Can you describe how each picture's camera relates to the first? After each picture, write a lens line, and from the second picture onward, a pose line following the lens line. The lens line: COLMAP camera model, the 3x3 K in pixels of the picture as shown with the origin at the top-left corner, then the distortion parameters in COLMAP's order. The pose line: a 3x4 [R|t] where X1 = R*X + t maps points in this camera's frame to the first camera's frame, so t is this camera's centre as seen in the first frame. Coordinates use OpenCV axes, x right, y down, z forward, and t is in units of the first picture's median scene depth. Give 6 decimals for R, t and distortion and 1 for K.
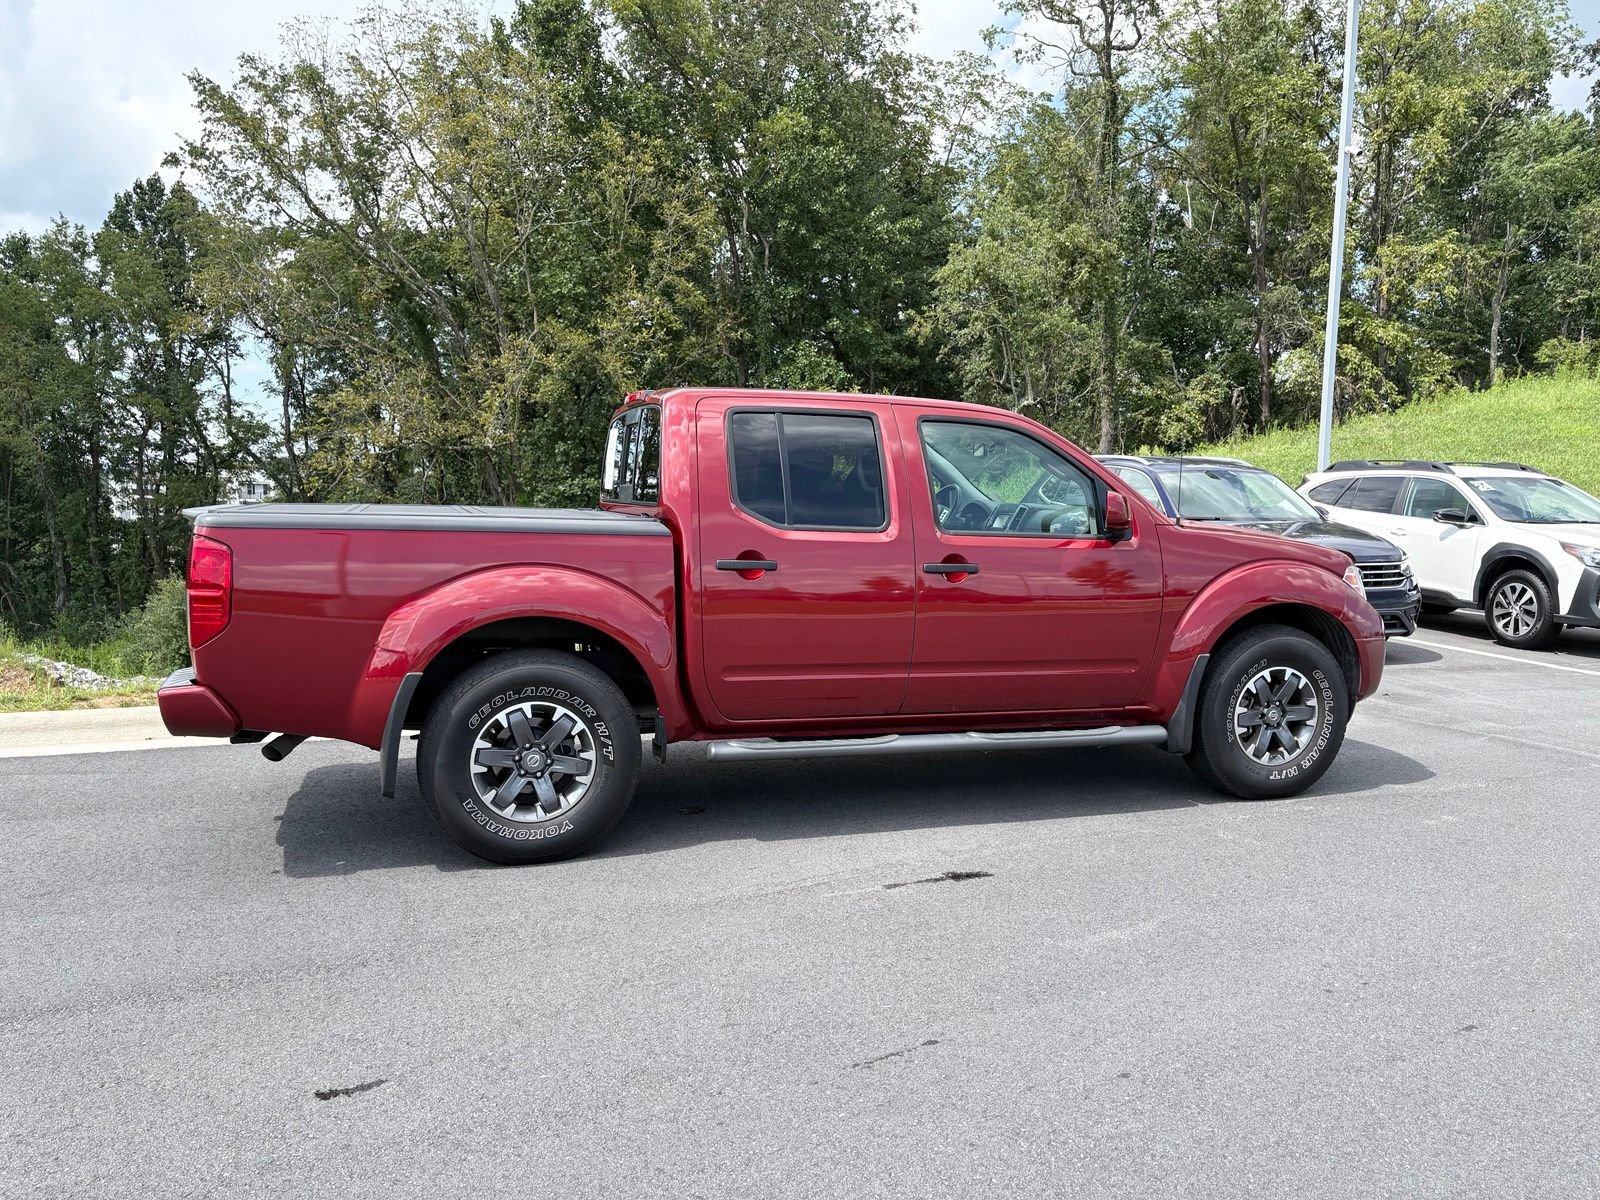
lens RADIAL K [[1228.3, 0, 802.9], [0, 1228.3, 582.1], [0, 0, 1]] dist [0.018037, 0.000216]
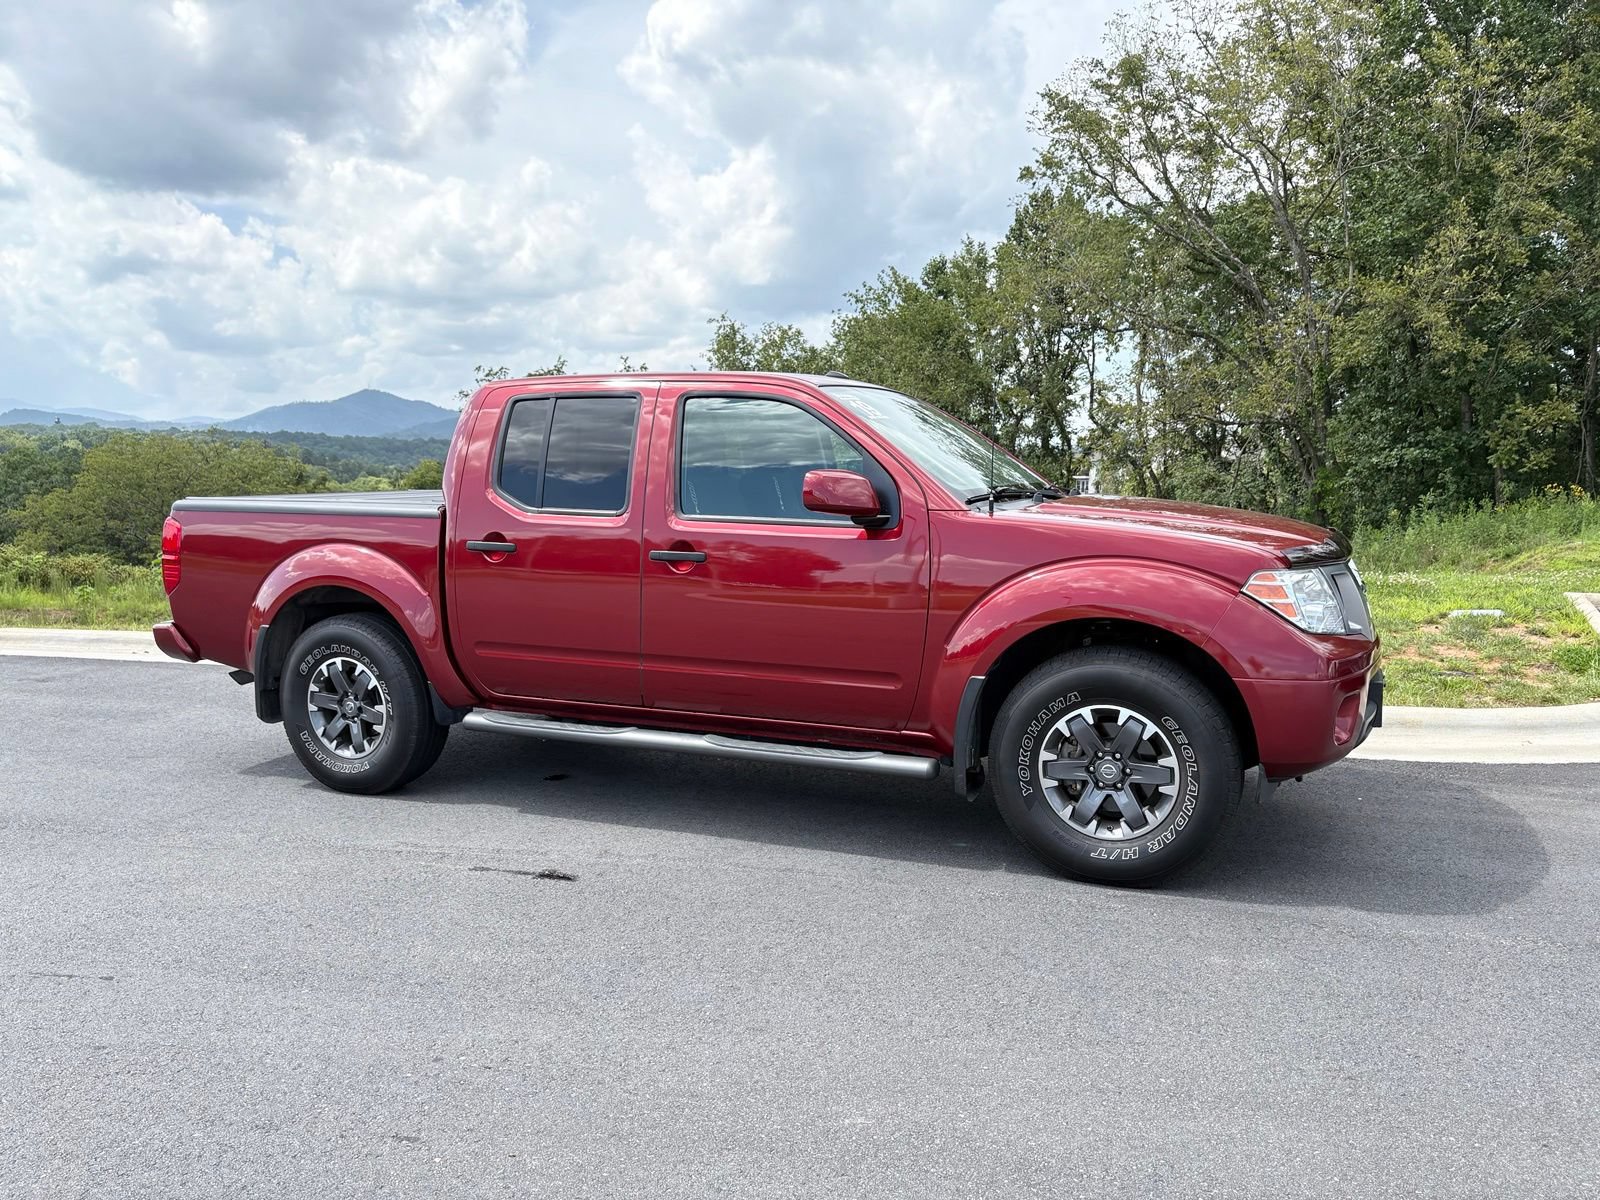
lens RADIAL K [[1228.3, 0, 802.9], [0, 1228.3, 582.1], [0, 0, 1]] dist [0.018037, 0.000216]
pose [[0.731501, 0.042390, -0.680522, 0.727308], [-0.028969, 0.999097, 0.031095, -0.020653], [0.681225, -0.003031, 0.732068, 0.338388]]
